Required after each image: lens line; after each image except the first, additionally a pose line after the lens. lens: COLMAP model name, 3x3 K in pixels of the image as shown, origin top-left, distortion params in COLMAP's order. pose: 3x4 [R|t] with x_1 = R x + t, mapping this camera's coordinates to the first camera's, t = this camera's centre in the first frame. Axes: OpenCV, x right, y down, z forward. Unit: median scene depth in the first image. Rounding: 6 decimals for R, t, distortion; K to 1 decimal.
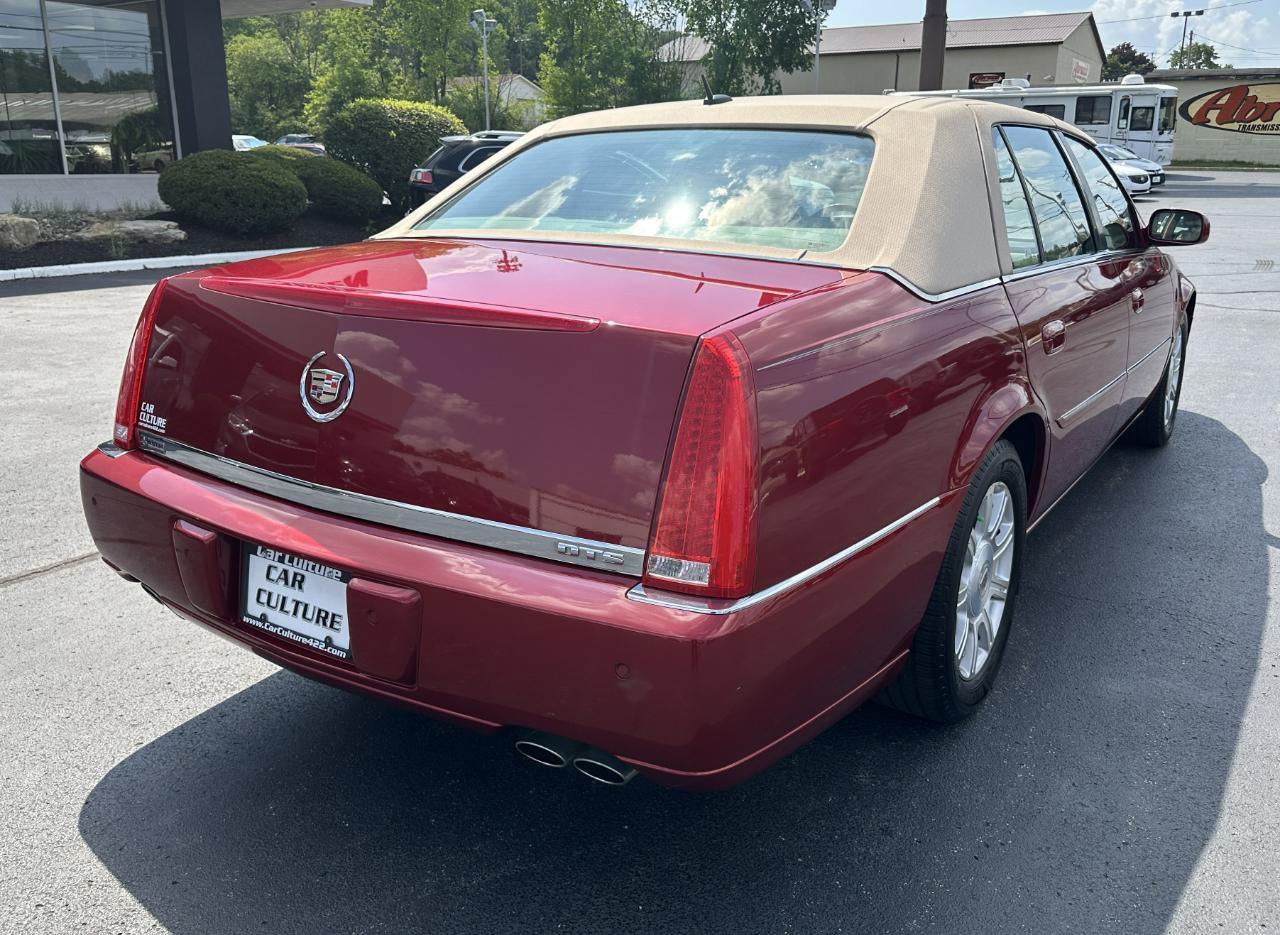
lens RADIAL K [[1022.0, 0, 640.0], [0, 1022.0, 467.5], [0, 0, 1]] dist [-0.003267, -0.011843]
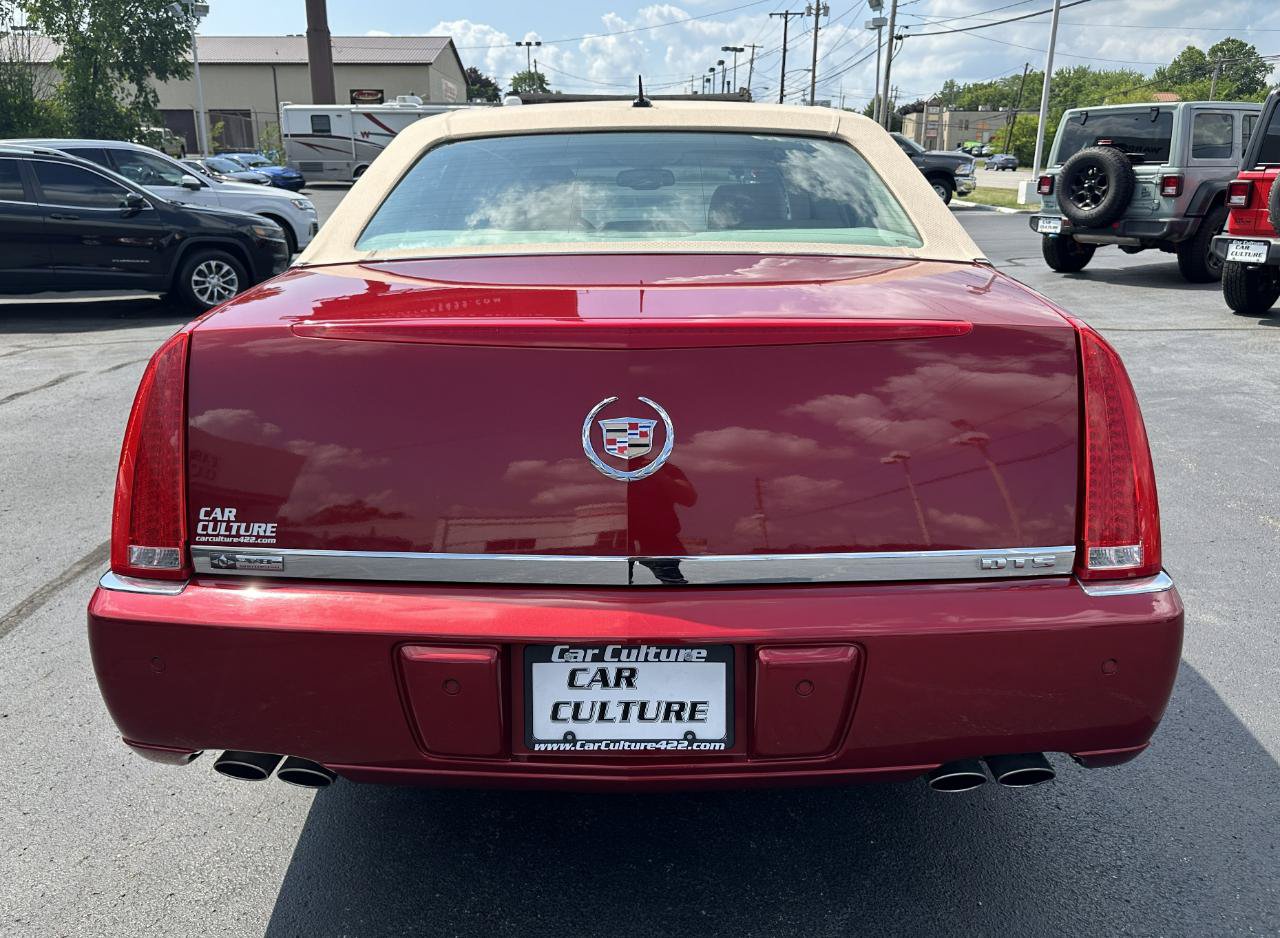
lens RADIAL K [[983.8, 0, 640.9], [0, 983.8, 465.1], [0, 0, 1]] dist [0.057398, -0.085348]
pose [[0.841693, -0.154199, 0.517470, -0.554413], [0.157319, 0.986810, 0.038167, -0.066911], [-0.516530, 0.049283, 0.854850, 0.242378]]
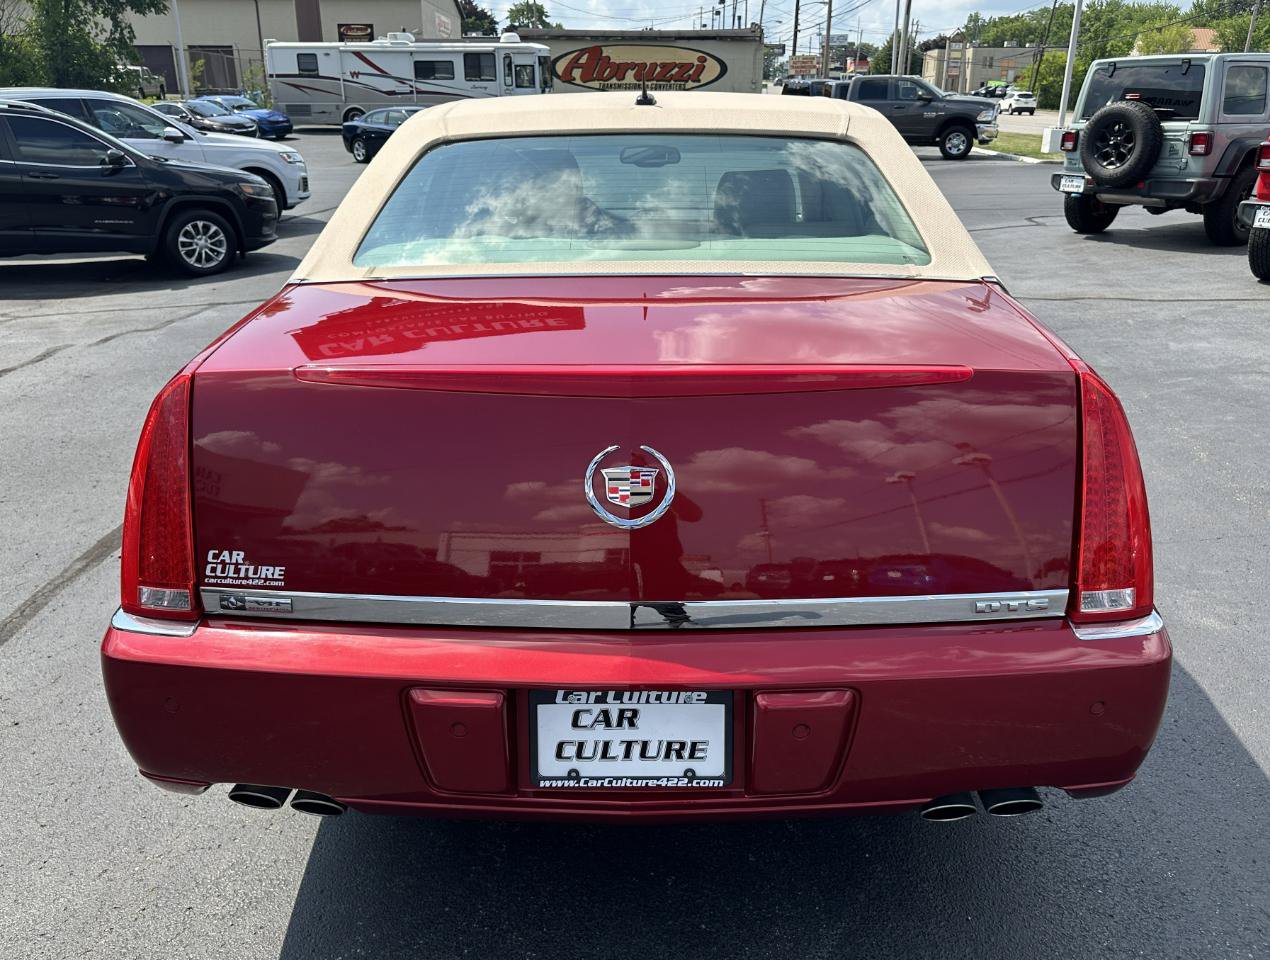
lens RADIAL K [[1013.3, 0, 648.5], [0, 1013.3, 499.7], [0, 0, 1]] dist [0.043079, -0.060670]
pose [[0.840584, -0.191797, 0.506589, -0.556316], [0.156227, 0.981316, 0.112303, -0.123030], [-0.518663, -0.015257, 0.854843, 0.218092]]
